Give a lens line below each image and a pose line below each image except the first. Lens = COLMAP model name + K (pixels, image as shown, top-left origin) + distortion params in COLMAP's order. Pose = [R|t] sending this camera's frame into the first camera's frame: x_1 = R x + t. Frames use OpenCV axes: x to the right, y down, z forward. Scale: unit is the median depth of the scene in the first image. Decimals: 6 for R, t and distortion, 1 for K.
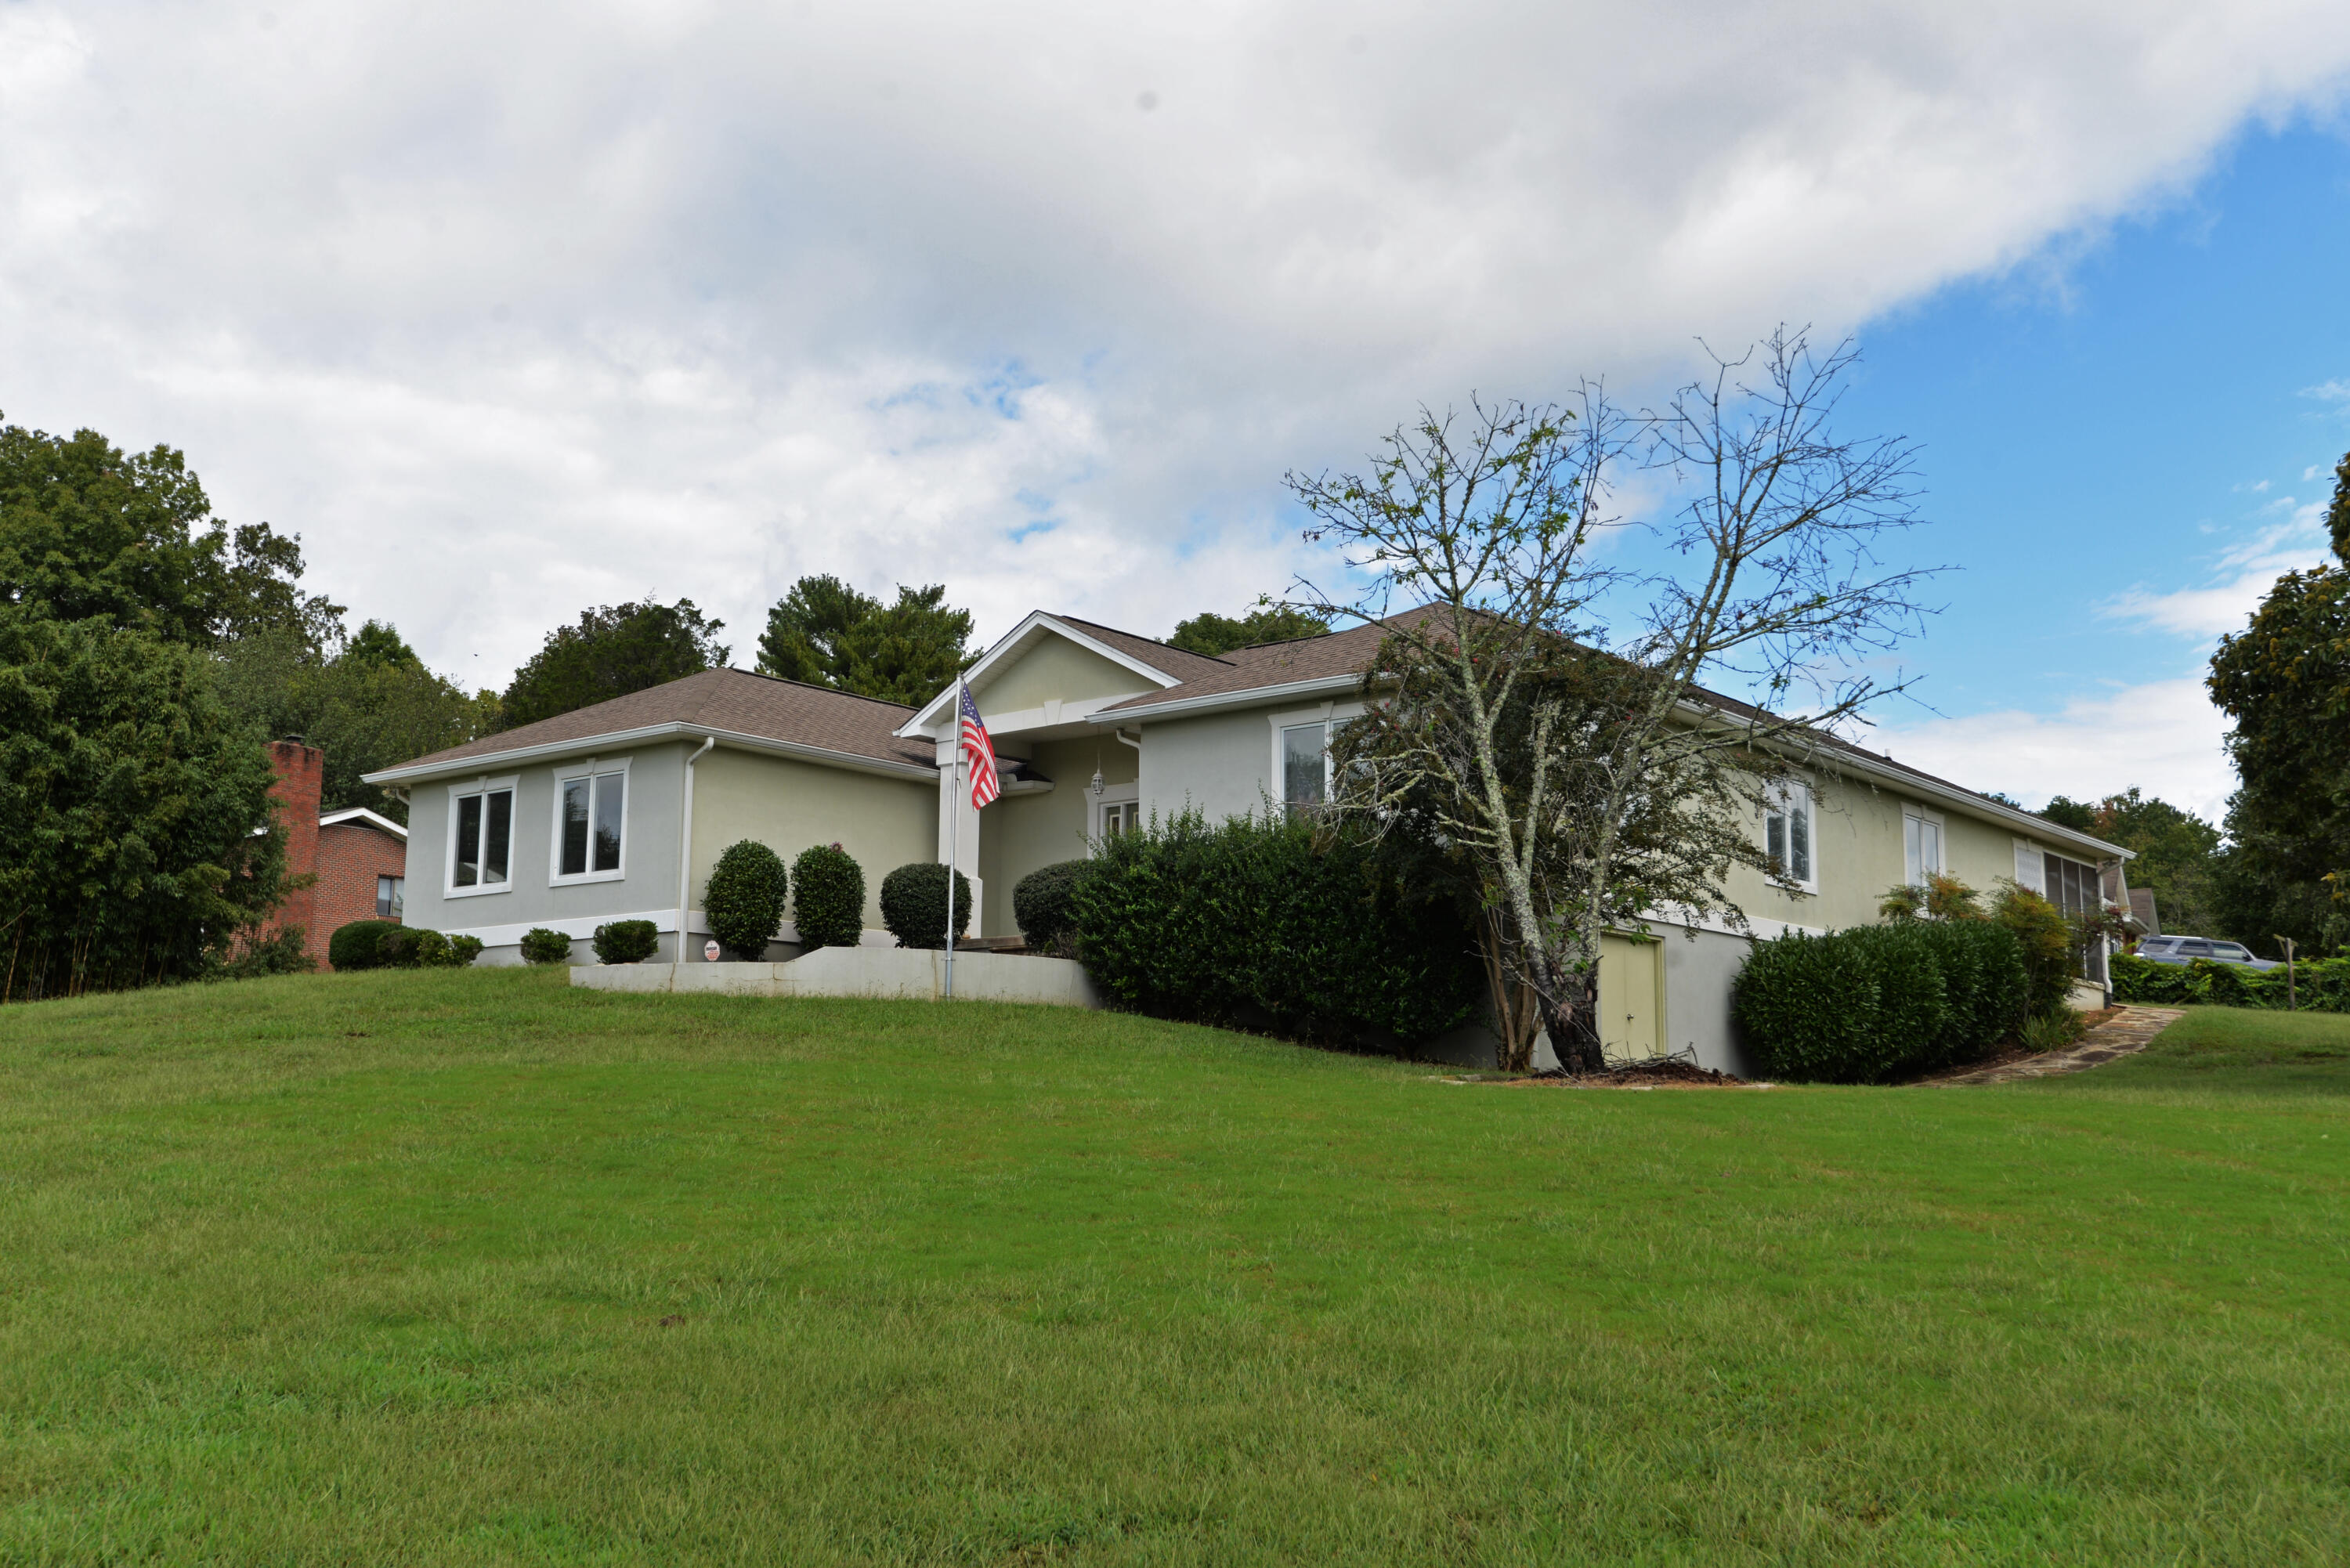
lens RADIAL K [[2261.8, 0, 1175.0], [0, 2261.8, 784.0], [0, 0, 1]] dist [0.009204, -0.000593]
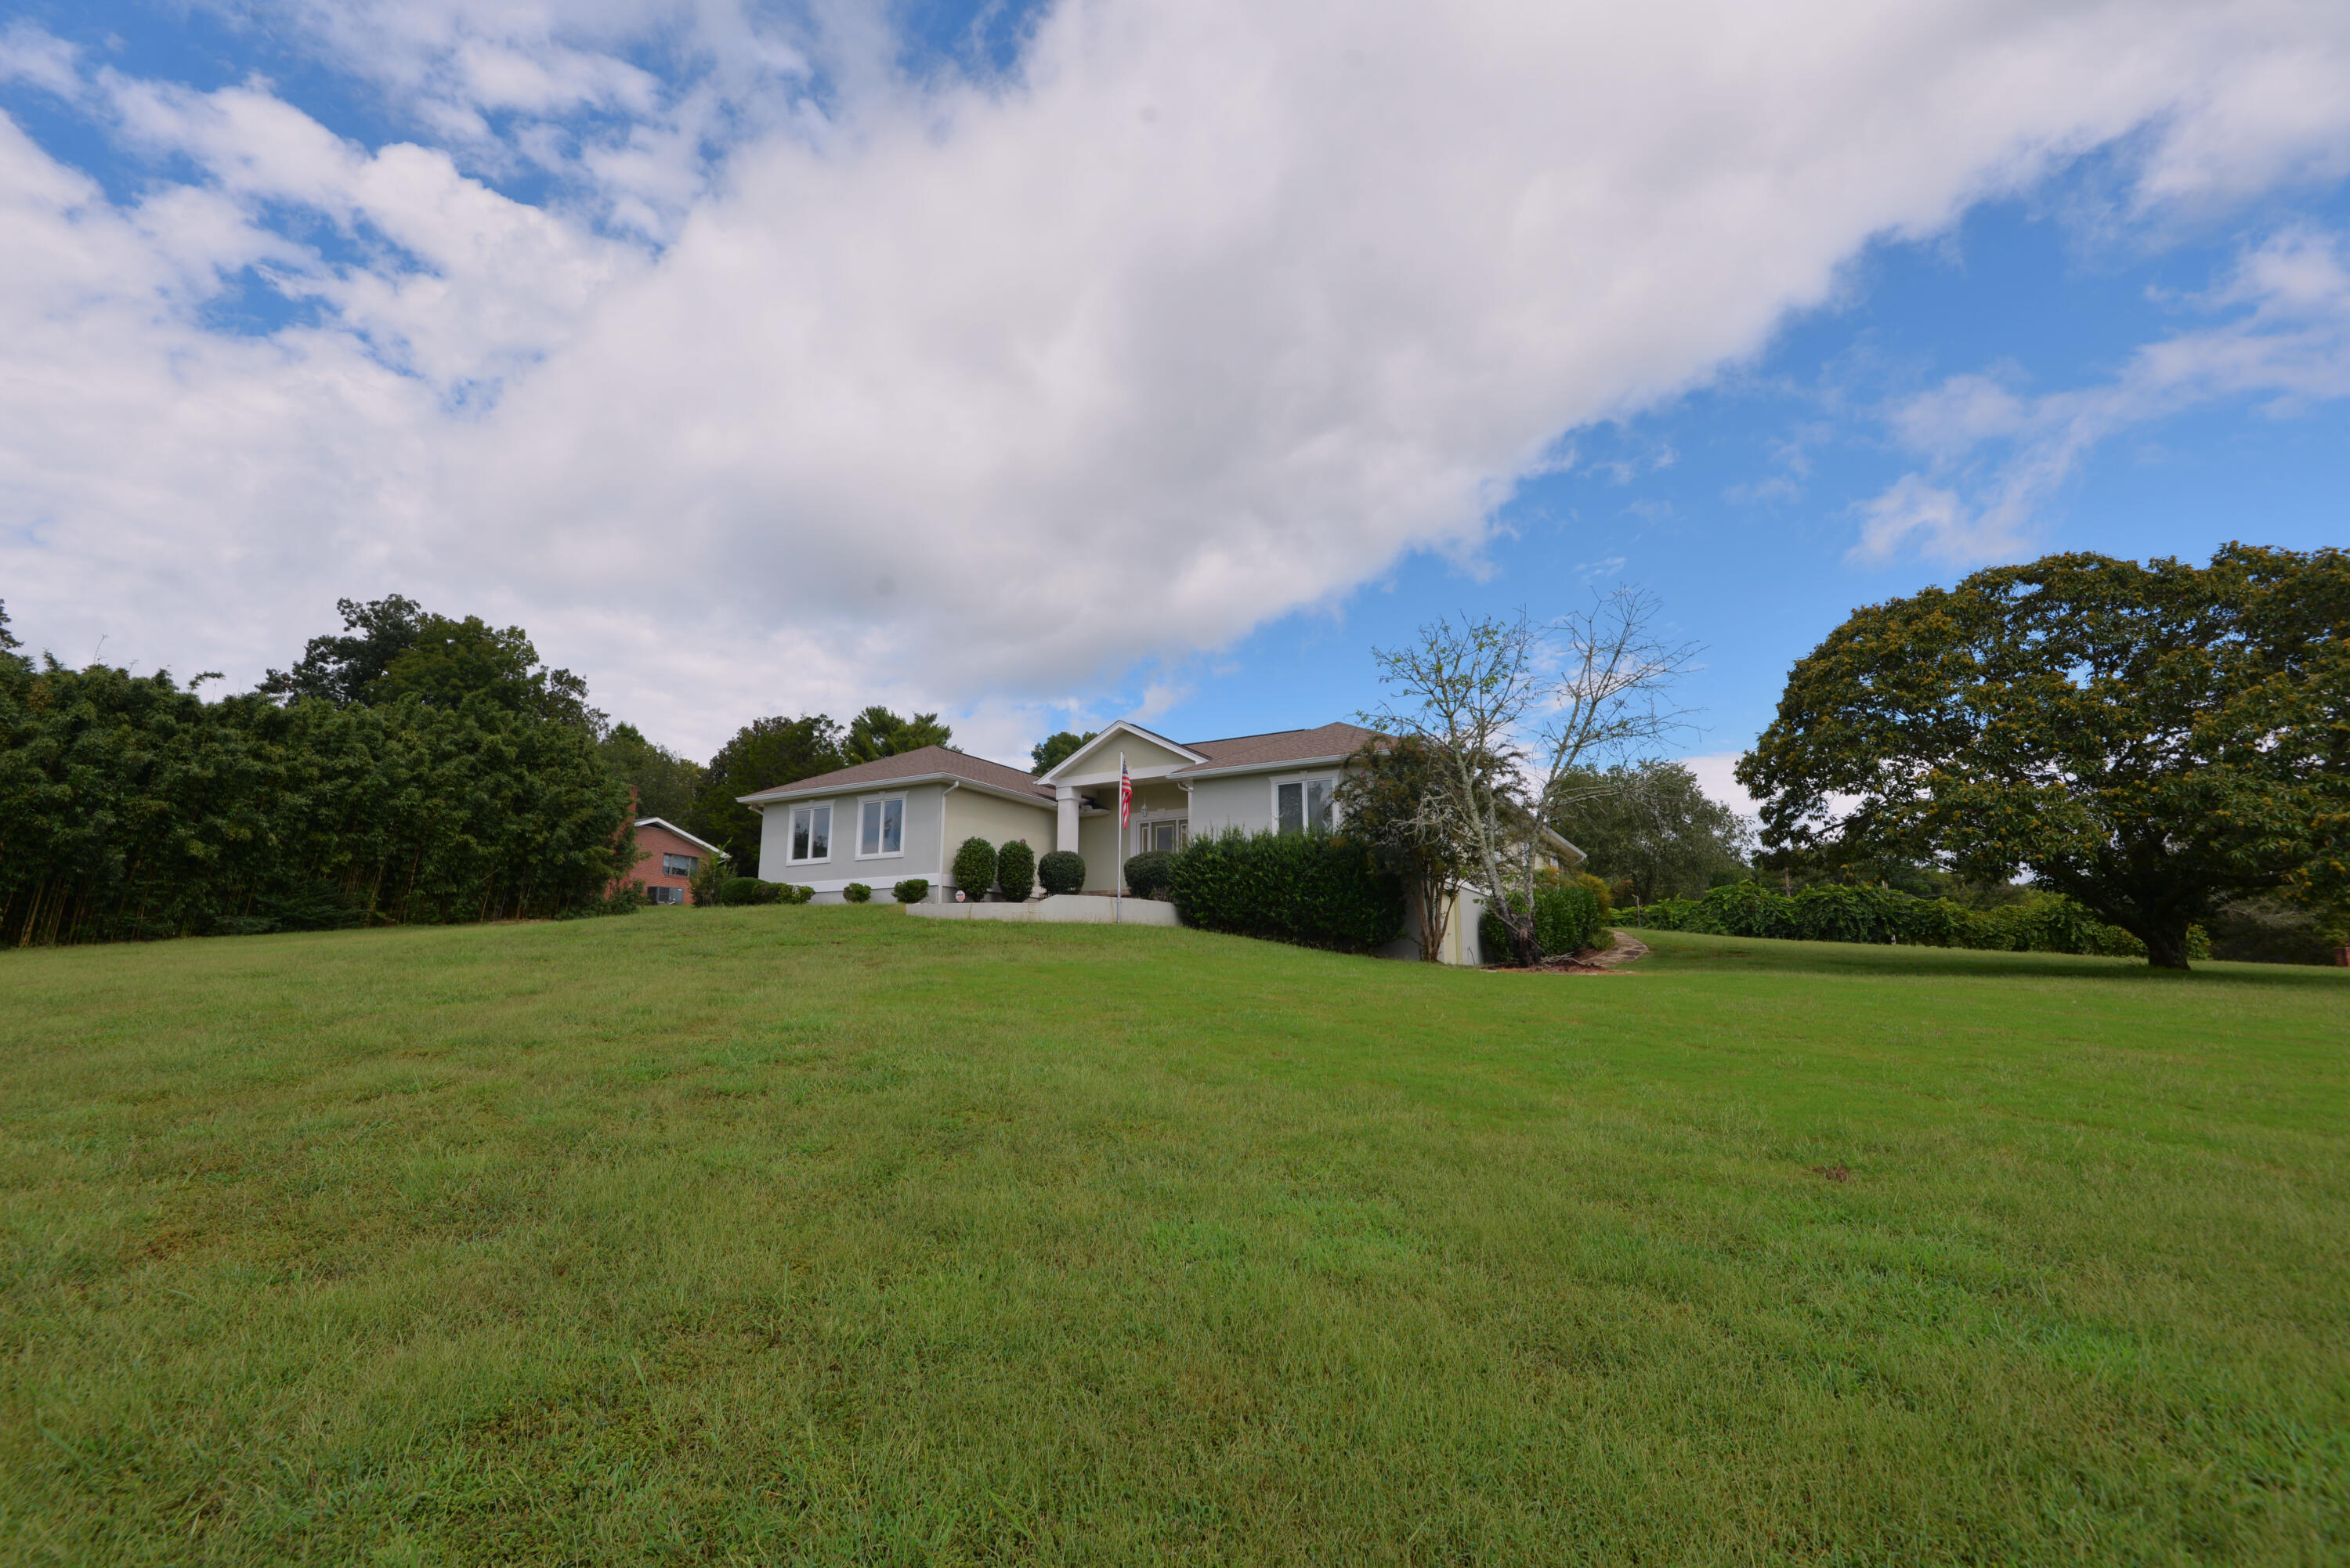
lens RADIAL K [[1066.2, 0, 1175.0], [0, 1066.2, 784.0], [0, 0, 1]] dist [-0.002310, -0.000261]
pose [[0.985452, 0.025810, 0.167982, -0.161401], [-0.020489, 0.999234, -0.033330, 0.006482], [-0.168714, 0.029404, 0.985226, 0.094858]]
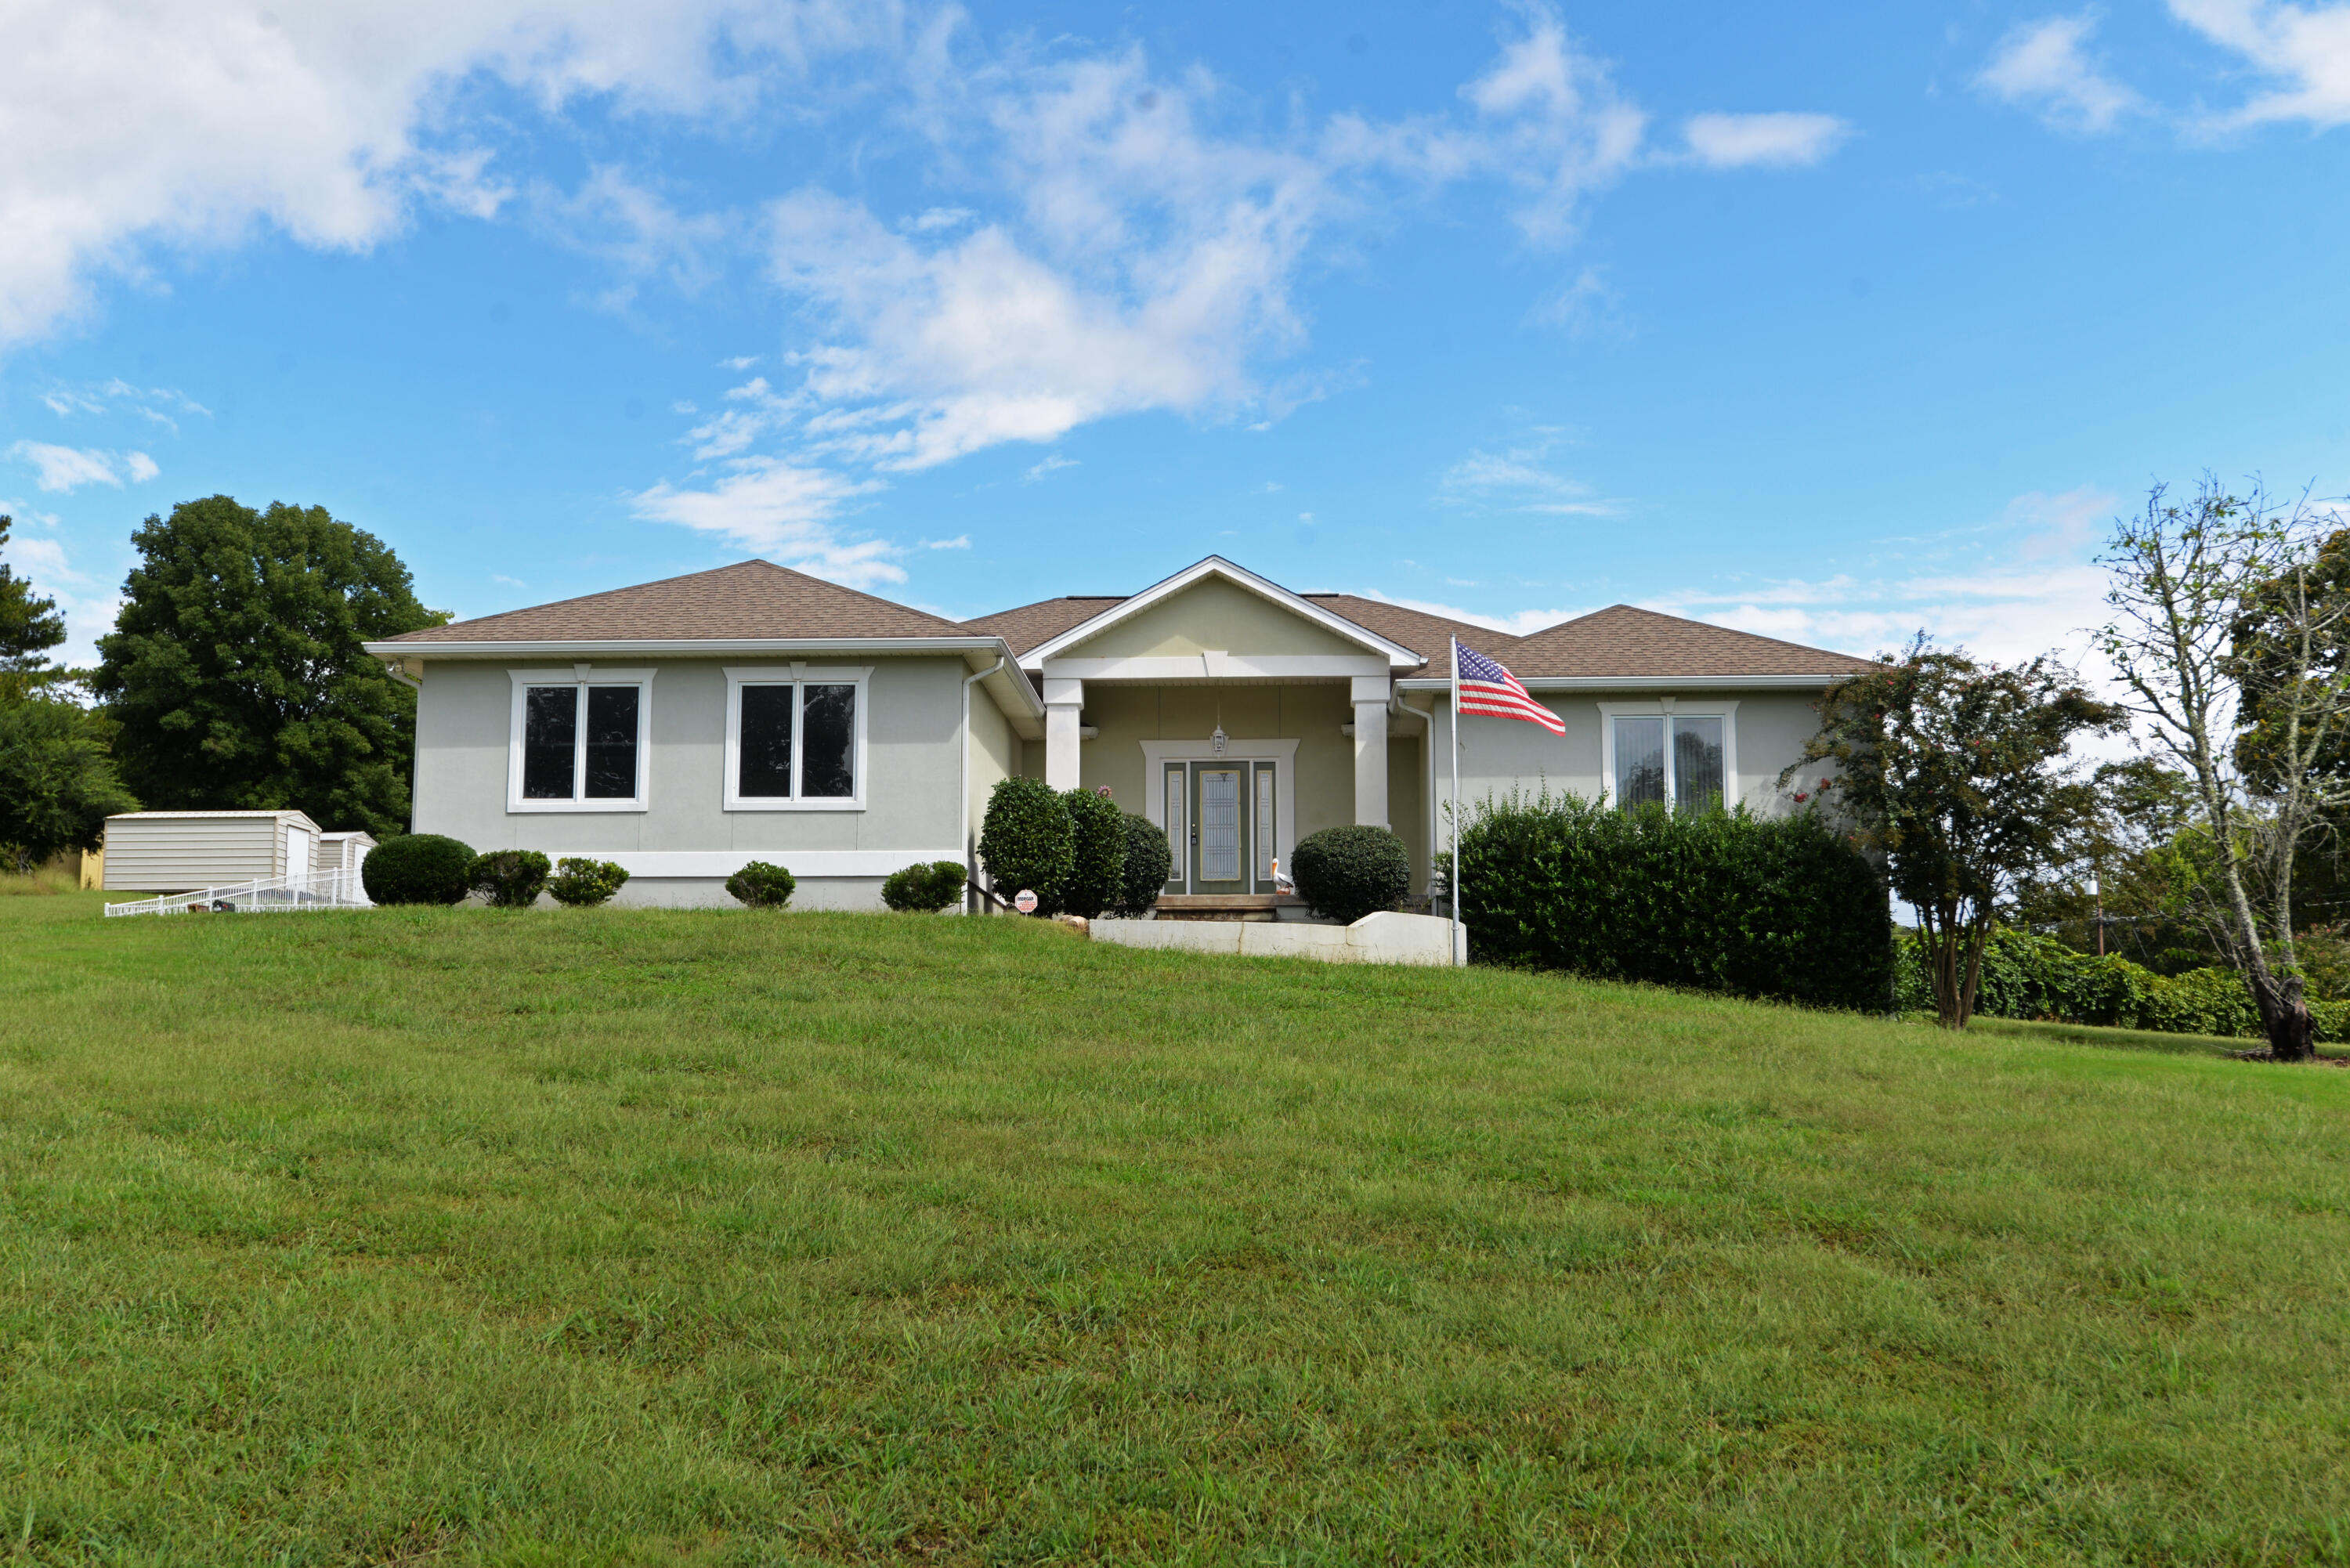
lens RADIAL K [[2261.8, 0, 1175.0], [0, 2261.8, 784.0], [0, 0, 1]] dist [0.009204, -0.000593]
pose [[0.807440, 0.074025, 0.585287, -0.606195], [-0.087537, 0.996148, -0.005227, 0.024497], [-0.583419, -0.047014, 0.810810, 0.226983]]
